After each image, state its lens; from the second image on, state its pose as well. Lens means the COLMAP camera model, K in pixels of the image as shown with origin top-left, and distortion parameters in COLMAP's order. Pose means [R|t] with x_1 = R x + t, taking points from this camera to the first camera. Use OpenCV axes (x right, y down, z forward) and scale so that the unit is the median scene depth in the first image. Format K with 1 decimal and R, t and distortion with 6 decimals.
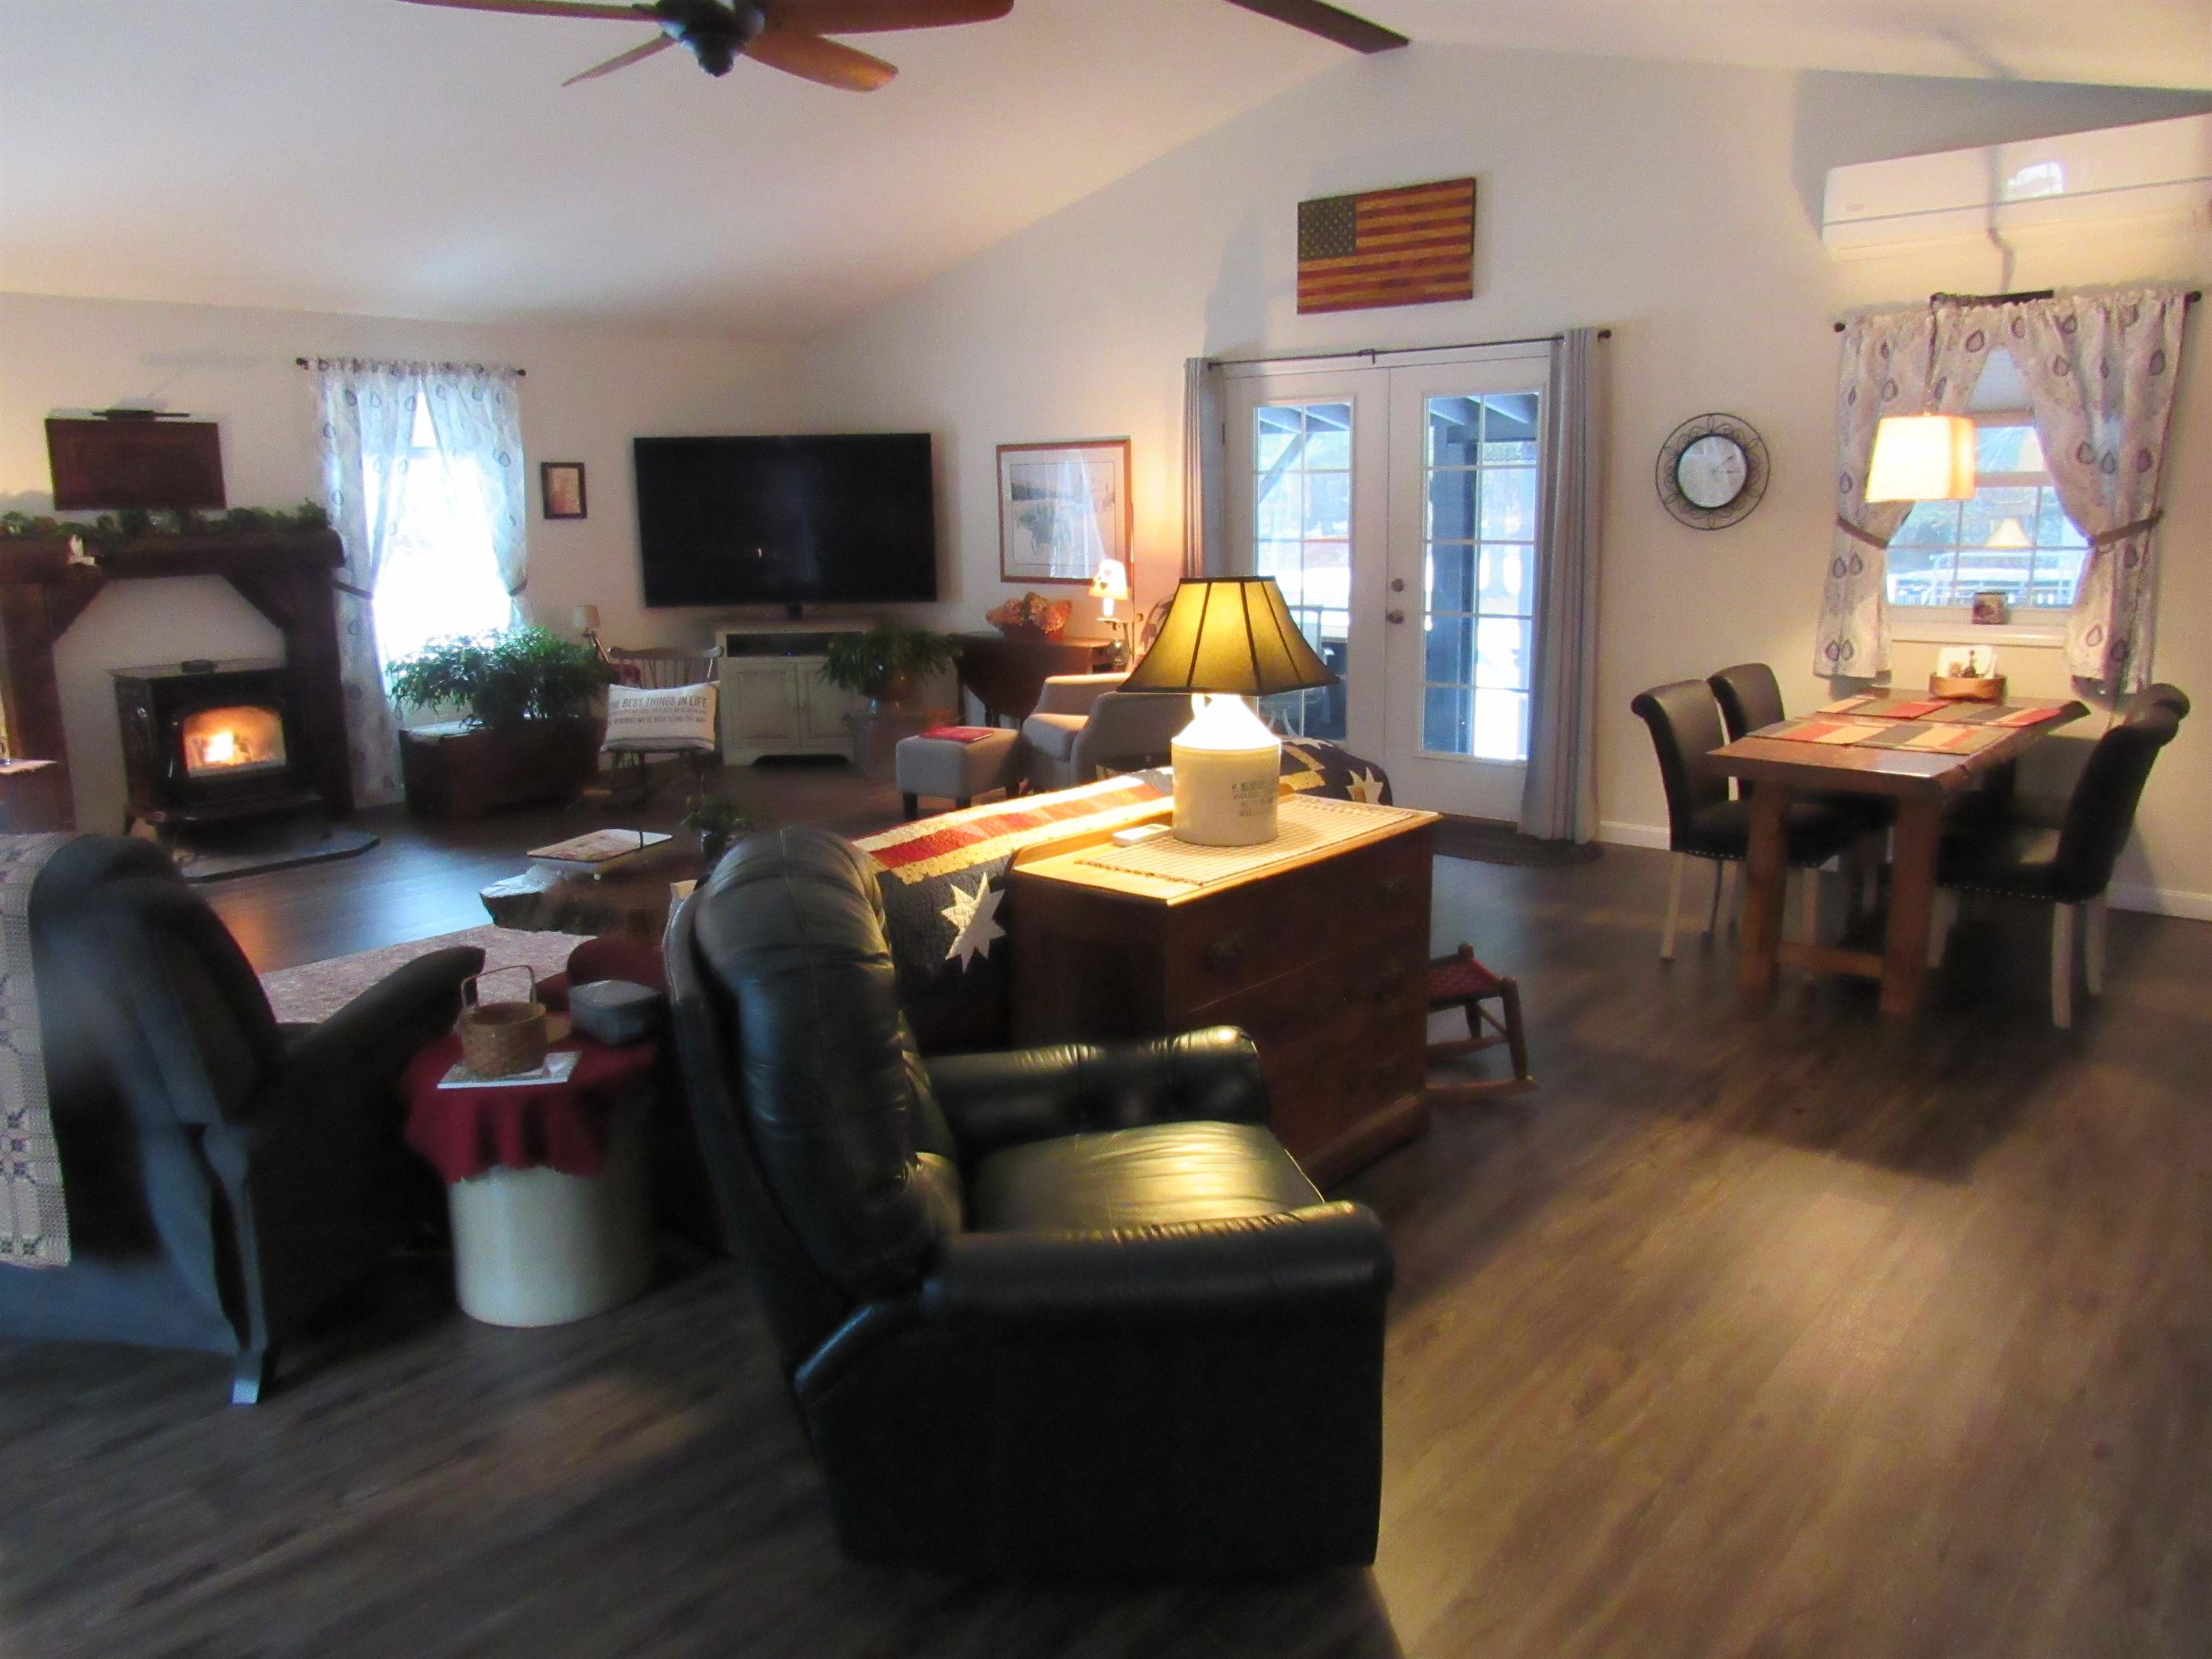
lens RADIAL K [[1563.4, 0, 1086.4], [0, 1563.4, 812.7], [0, 0, 1]] dist [-0.025028, 0.005013]
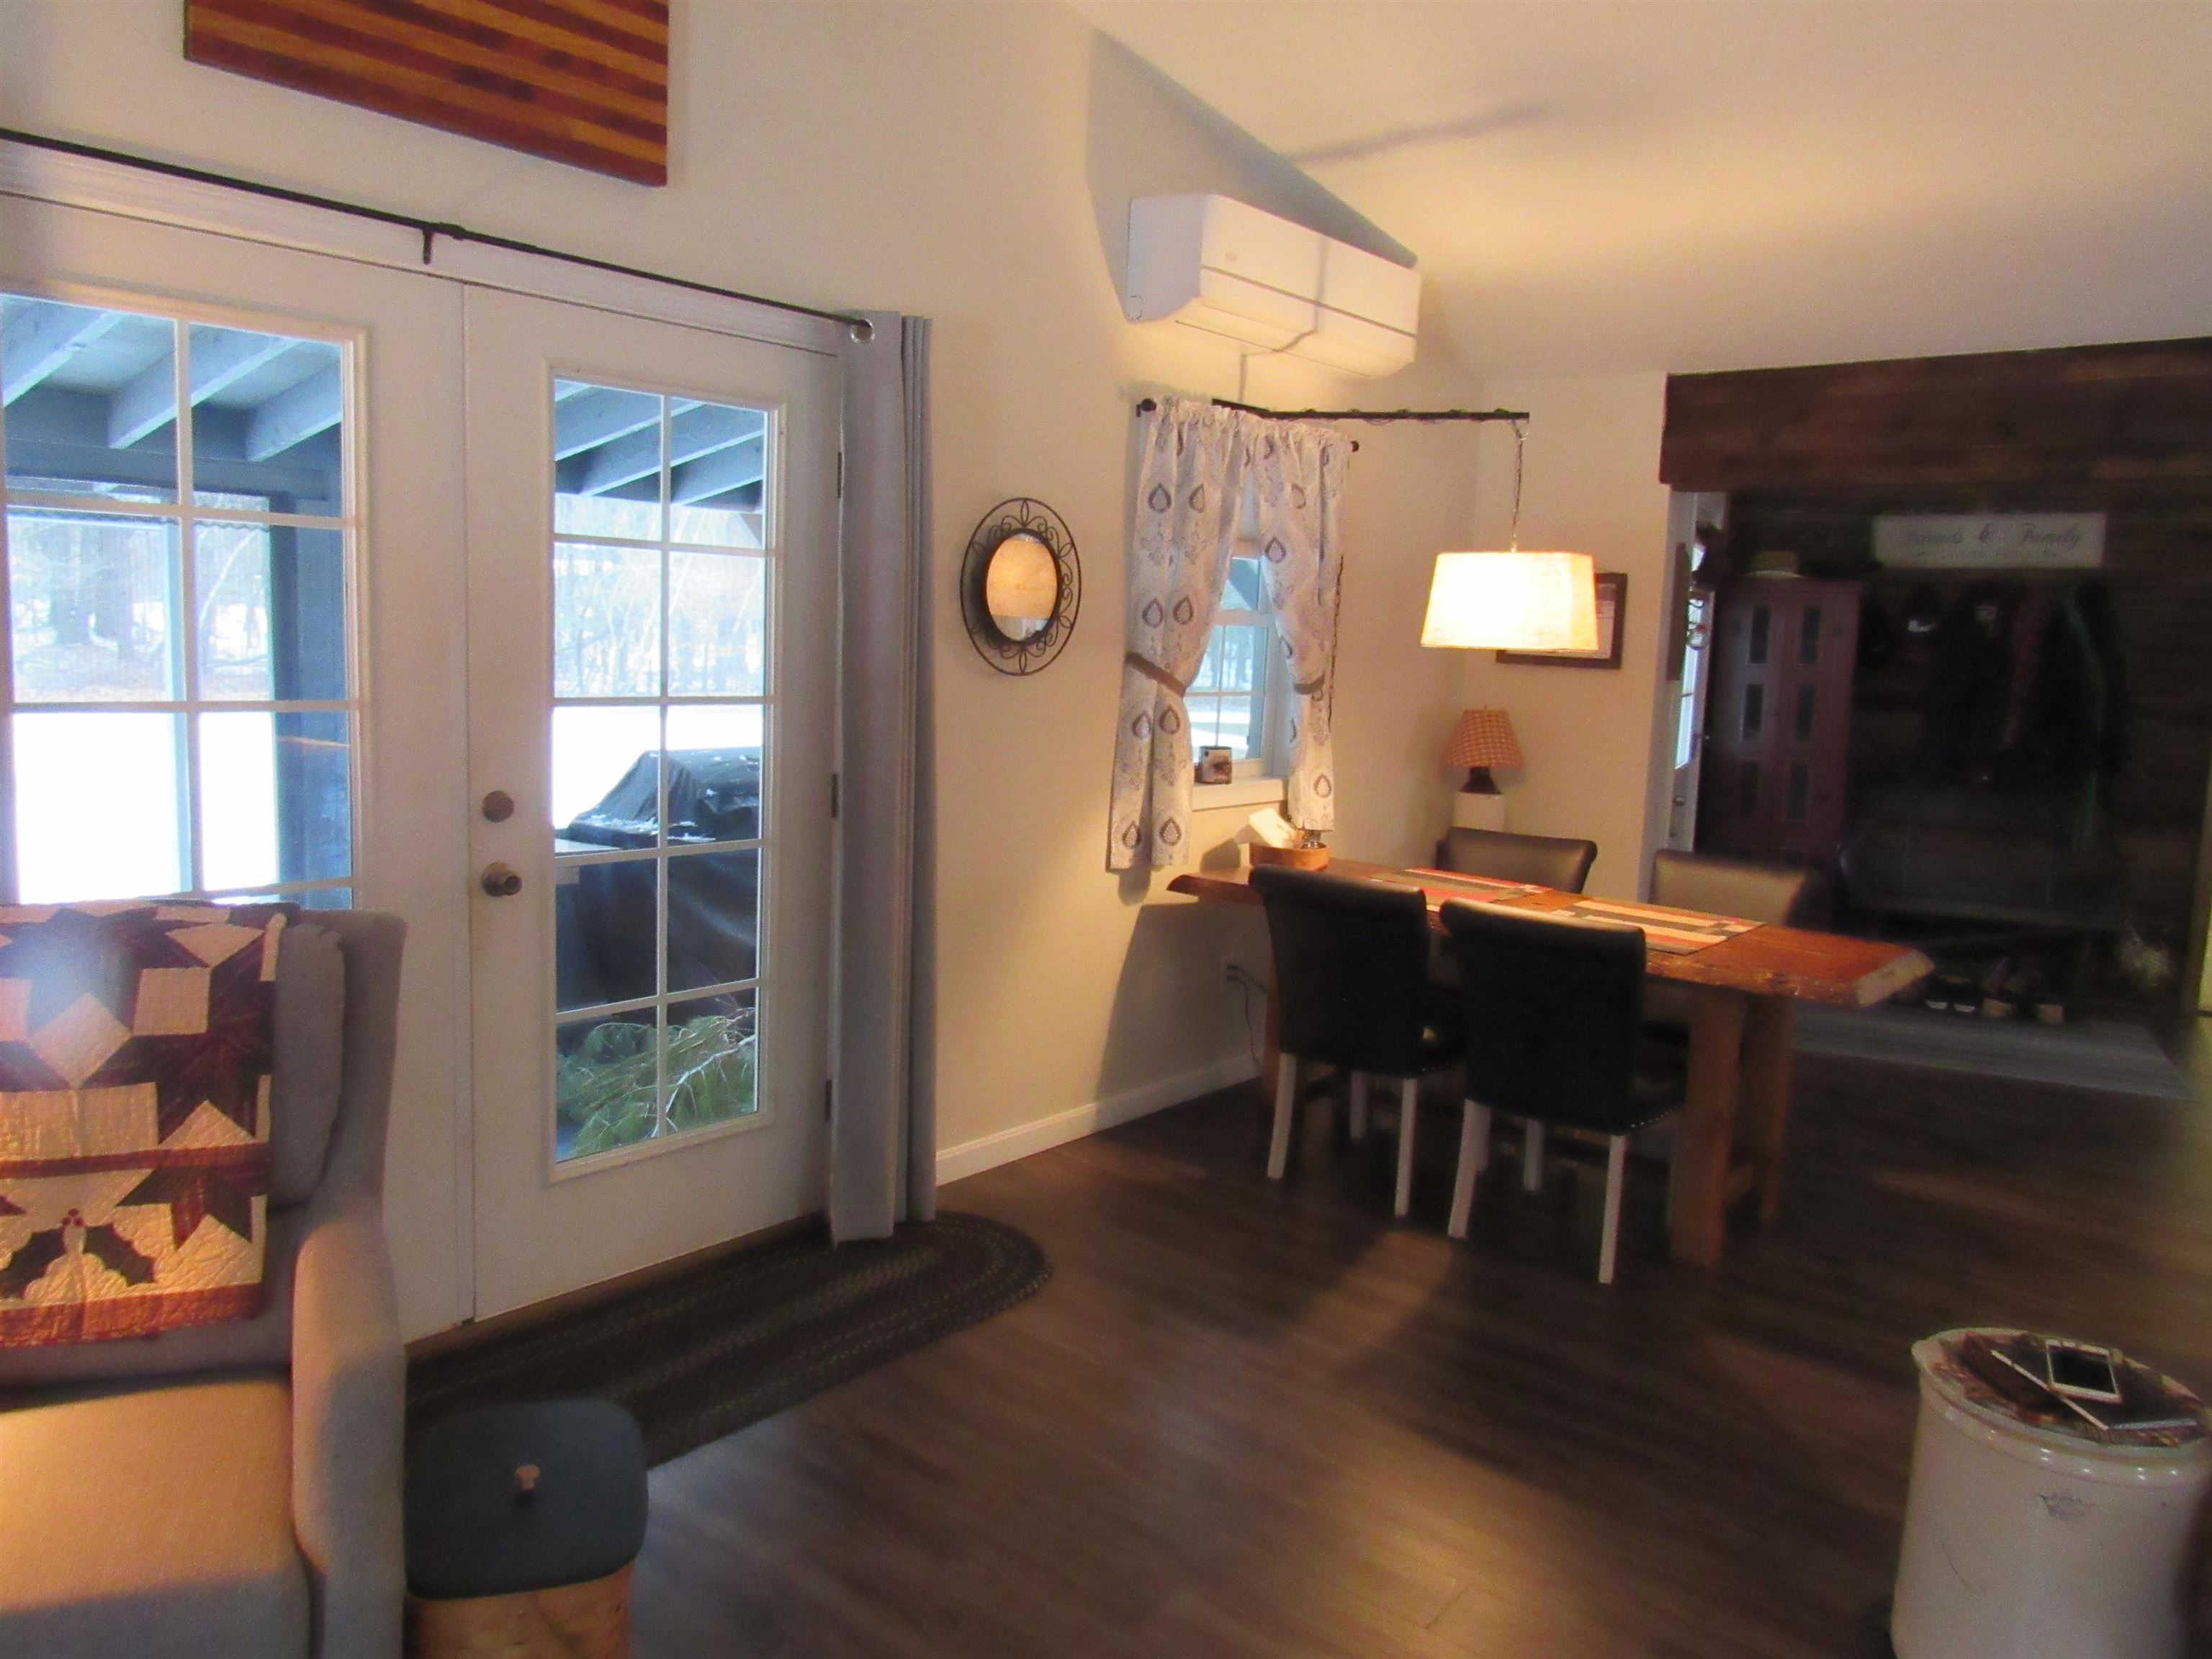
lens RADIAL K [[1563.4, 0, 1100.8], [0, 1563.4, 846.7], [0, 0, 1]] dist [-0.025028, 0.005013]
pose [[-0.024157, -0.121705, 0.992272, -0.265190], [0.165942, 0.978304, 0.124032, -0.189200], [-0.985840, 0.167656, -0.003437, 0.992715]]
